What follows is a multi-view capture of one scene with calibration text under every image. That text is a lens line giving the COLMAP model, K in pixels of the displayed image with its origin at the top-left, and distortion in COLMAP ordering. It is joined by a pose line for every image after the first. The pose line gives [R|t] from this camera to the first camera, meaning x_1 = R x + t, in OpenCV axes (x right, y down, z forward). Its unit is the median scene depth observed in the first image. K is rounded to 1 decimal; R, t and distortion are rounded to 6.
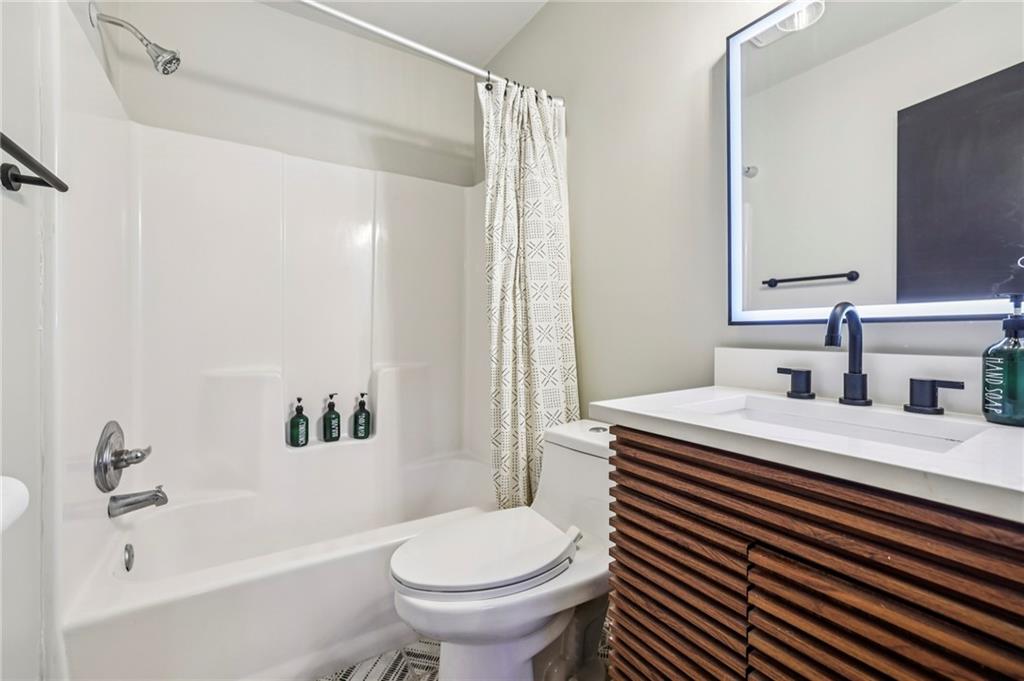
lens RADIAL K [[443.8, 0, 511.8], [0, 443.8, 338.6], [0, 0, 1]] dist [-0.002306, -0.000080]
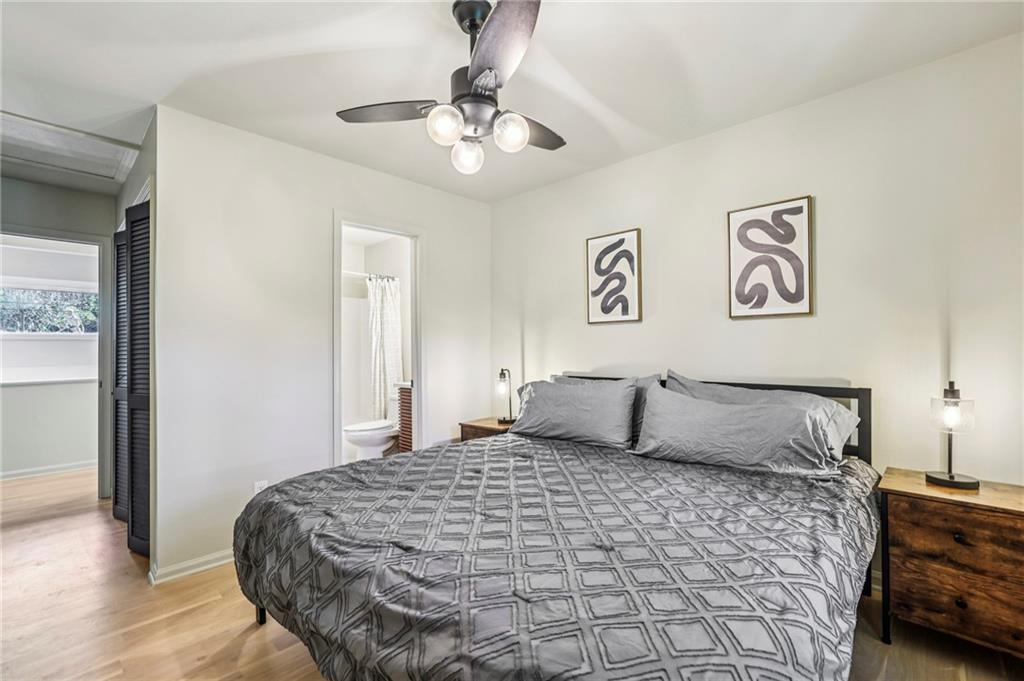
lens RADIAL K [[454.1, 0, 510.2], [0, 454.1, 343.2], [0, 0, 1]] dist [-0.000418, 0.000057]
pose [[0.965977, -0.008586, 0.258485, 0.062747], [0.014769, 0.999649, -0.021989, -0.080414], [-0.258206, 0.025059, 0.965765, -2.103701]]
